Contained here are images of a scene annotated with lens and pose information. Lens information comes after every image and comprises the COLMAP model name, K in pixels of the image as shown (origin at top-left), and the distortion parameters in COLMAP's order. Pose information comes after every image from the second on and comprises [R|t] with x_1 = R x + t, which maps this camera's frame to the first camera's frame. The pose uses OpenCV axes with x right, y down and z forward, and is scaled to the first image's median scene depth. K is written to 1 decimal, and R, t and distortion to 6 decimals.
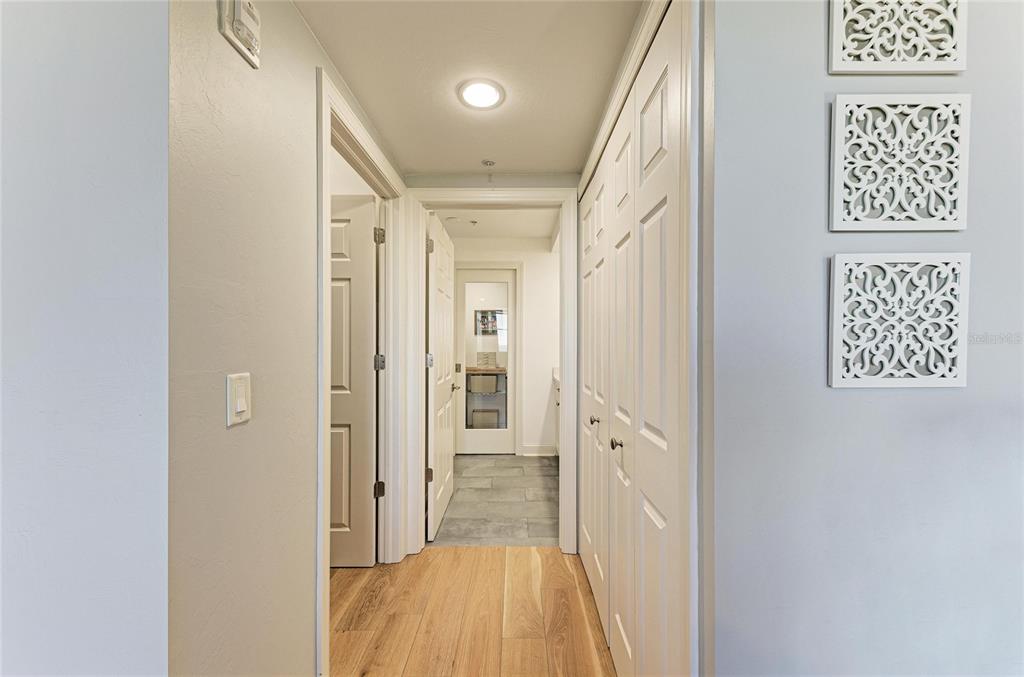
lens RADIAL K [[405.5, 0, 513.5], [0, 405.5, 347.8], [0, 0, 1]] dist [0.011677, -0.002071]
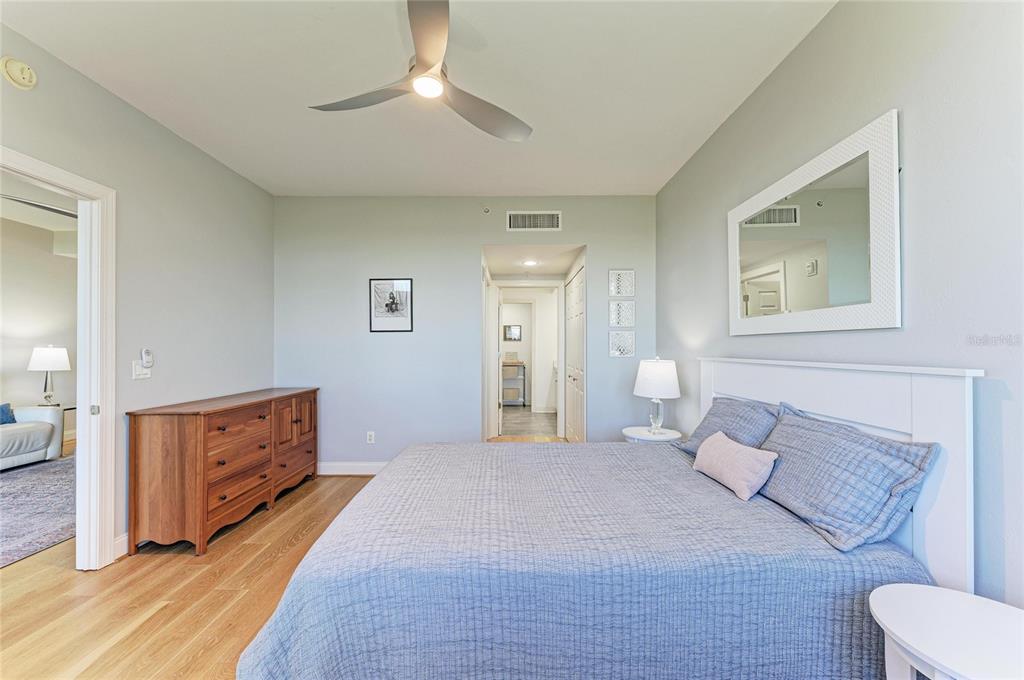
lens RADIAL K [[405.5, 0, 507.3], [0, 405.5, 344.6], [0, 0, 1]] dist [0.011677, -0.002071]
pose [[0.999947, 0.000313, -0.010243, -0.086877], [-0.000408, 0.999957, -0.009268, -0.003750], [0.010240, 0.009271, 0.999905, -0.773442]]
